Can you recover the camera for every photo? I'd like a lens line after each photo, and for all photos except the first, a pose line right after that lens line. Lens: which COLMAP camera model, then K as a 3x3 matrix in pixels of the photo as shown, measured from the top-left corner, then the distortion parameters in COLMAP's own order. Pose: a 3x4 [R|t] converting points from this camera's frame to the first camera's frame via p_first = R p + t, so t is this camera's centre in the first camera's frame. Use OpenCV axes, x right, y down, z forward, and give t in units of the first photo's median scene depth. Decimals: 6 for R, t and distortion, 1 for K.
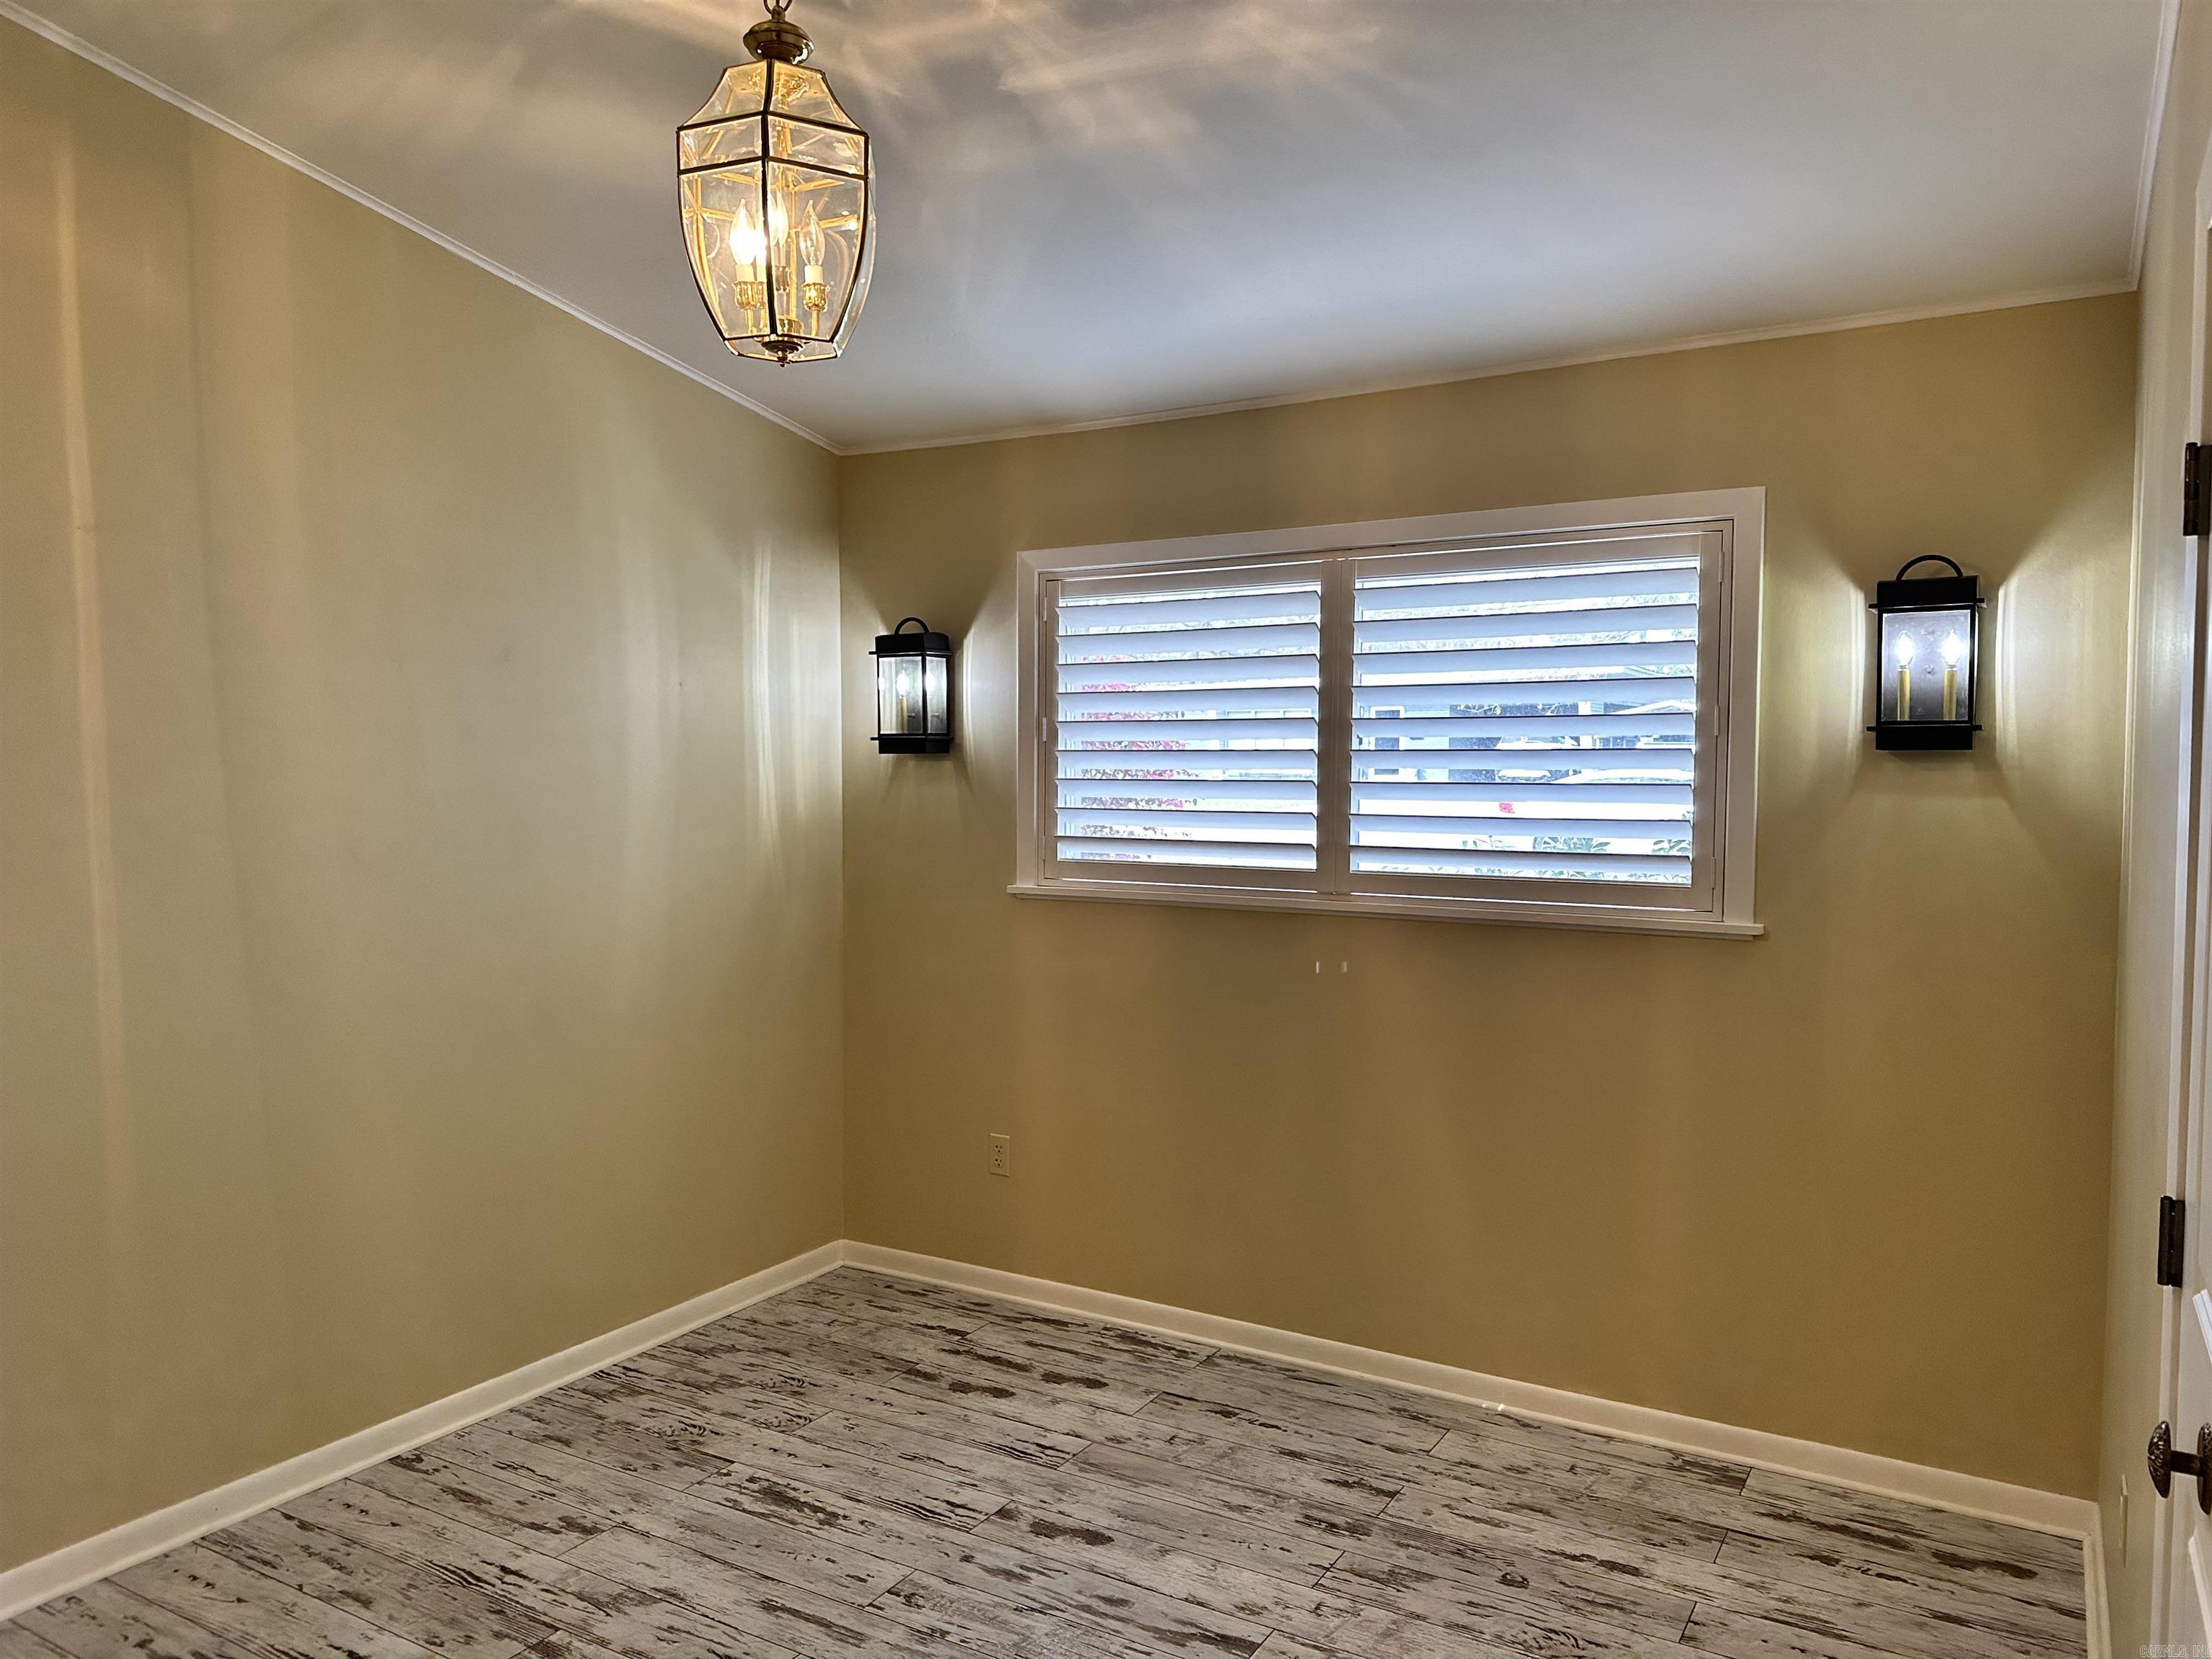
lens RADIAL K [[1518.4, 0, 1115.3], [0, 1518.4, 828.5], [0, 0, 1]] dist [0.080902, -0.082659]
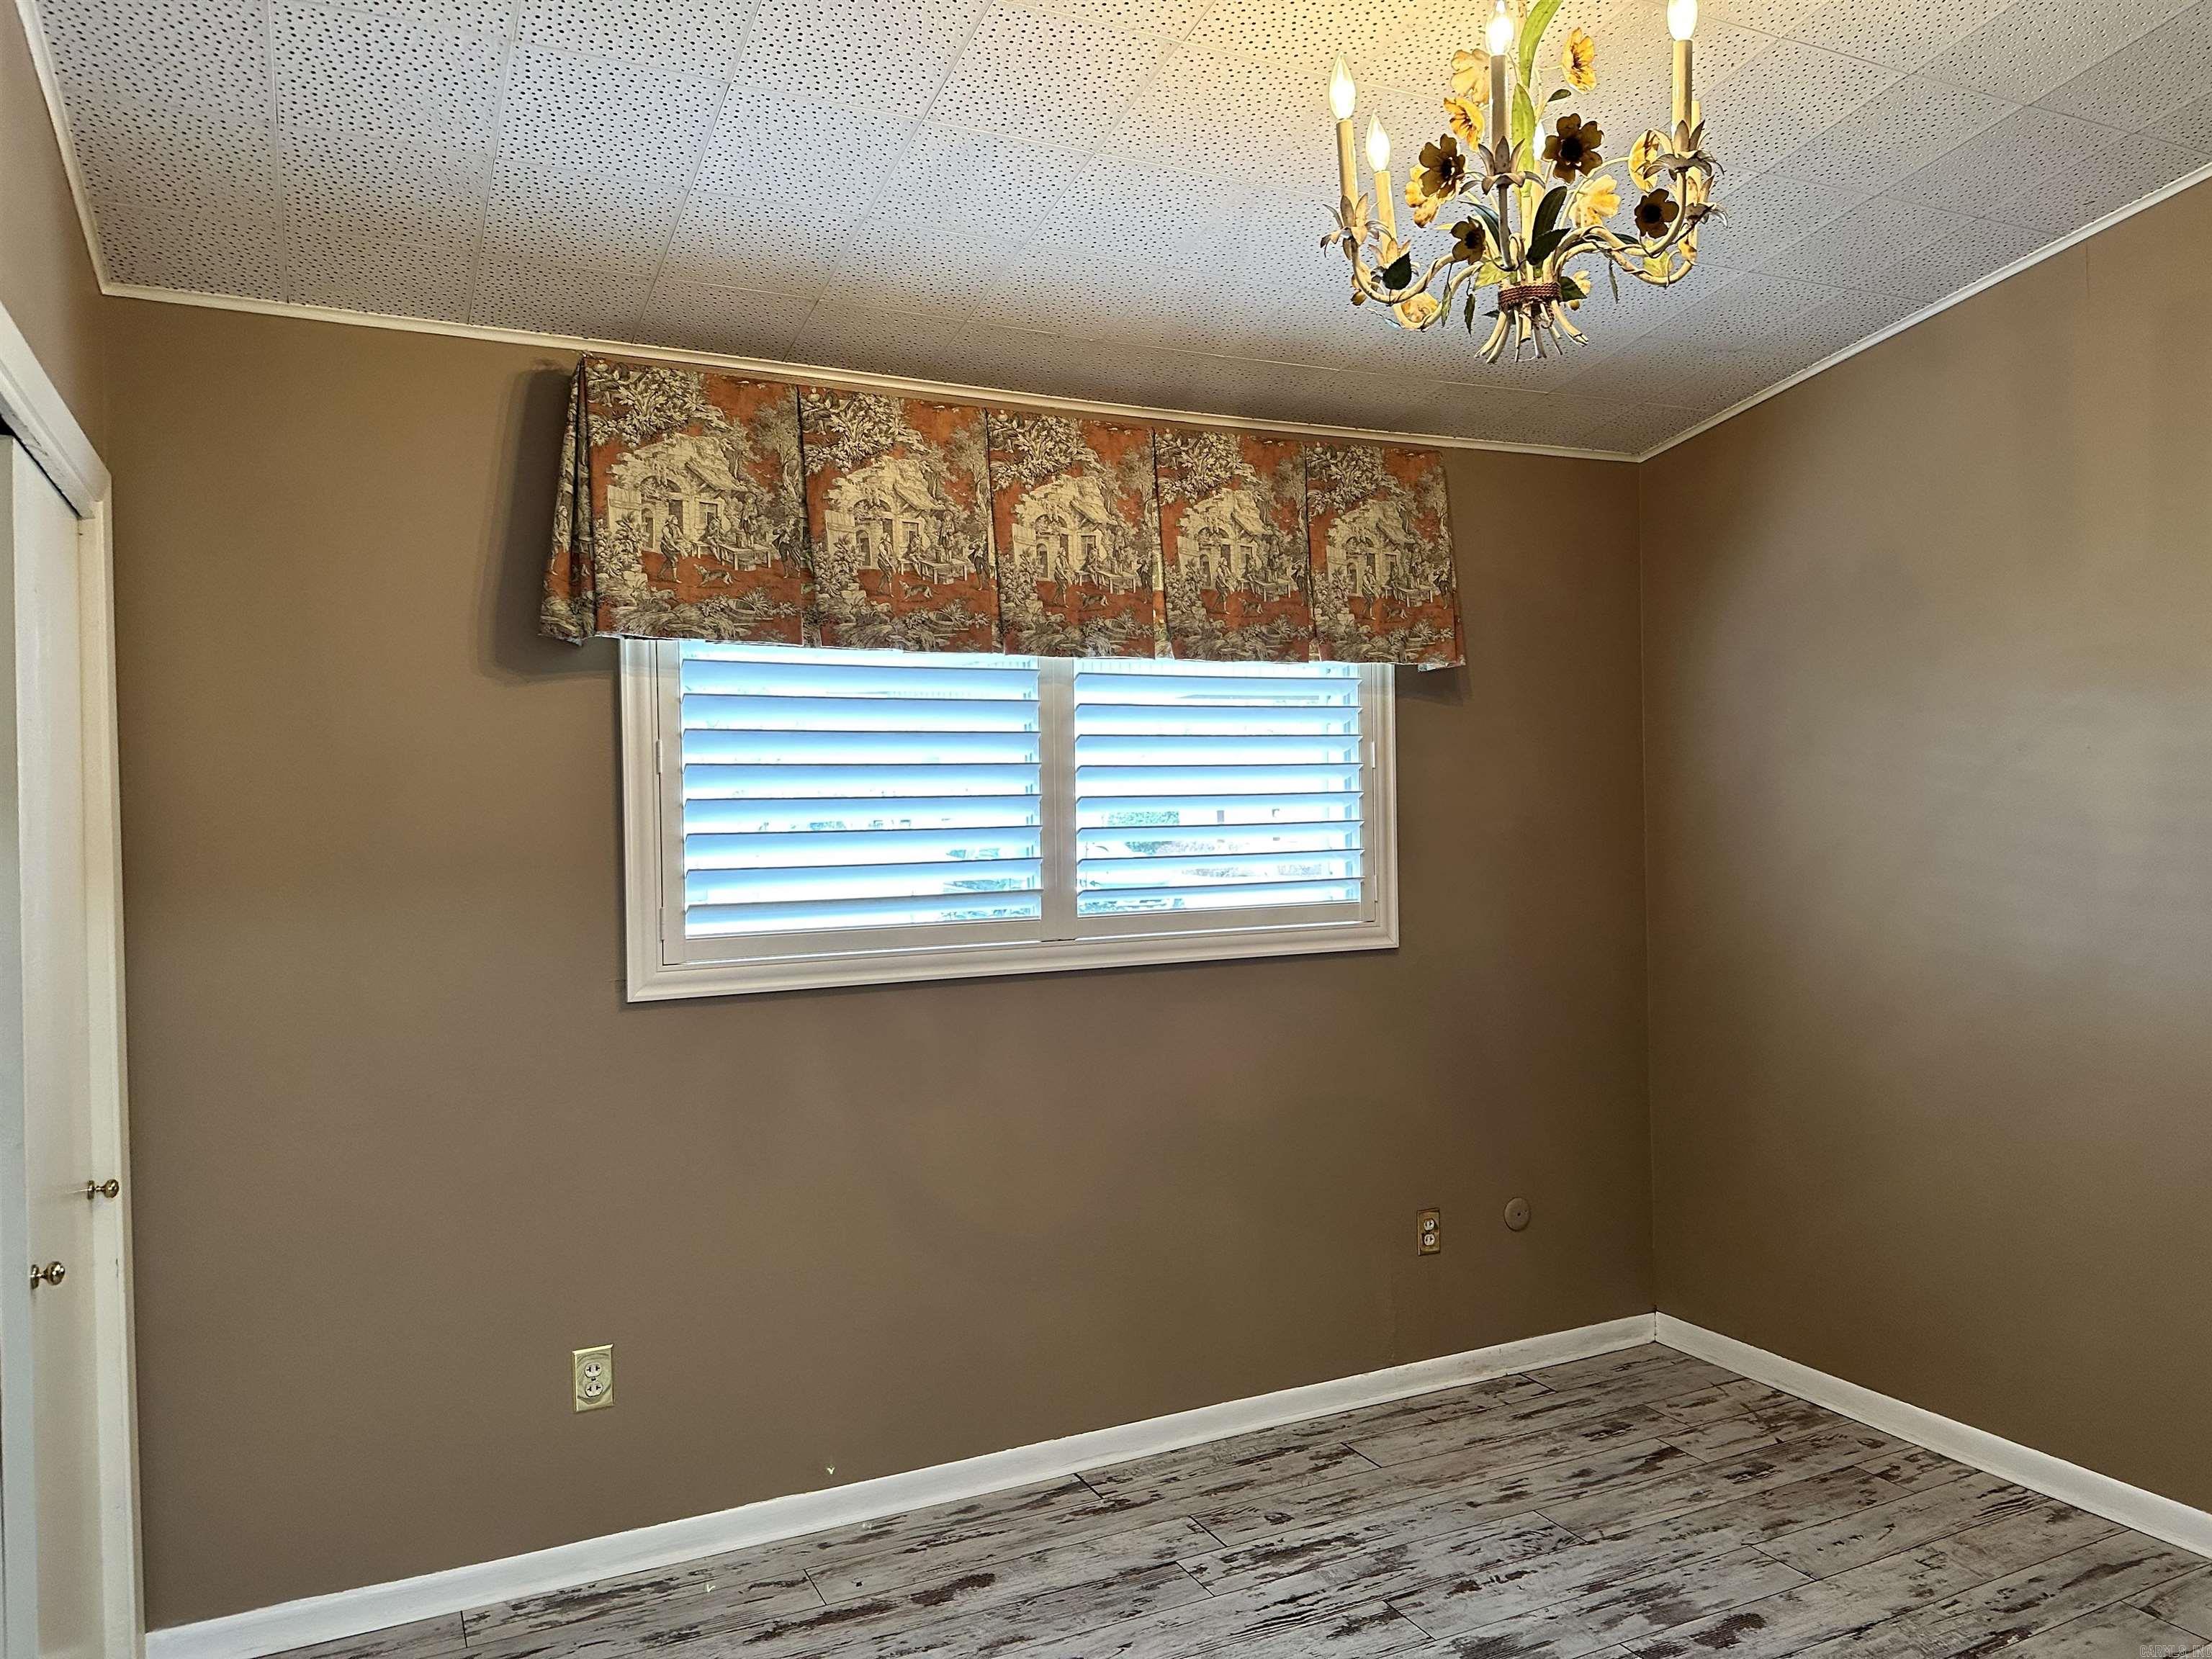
lens RADIAL K [[1518.4, 0, 1115.3], [0, 1518.4, 828.5], [0, 0, 1]] dist [0.080902, -0.082659]
pose [[0.573051, -0.011433, 0.819440, -0.657287], [0.076954, 0.996235, -0.039915, 0.015425], [-0.815899, 0.085932, 0.571773, 0.482764]]
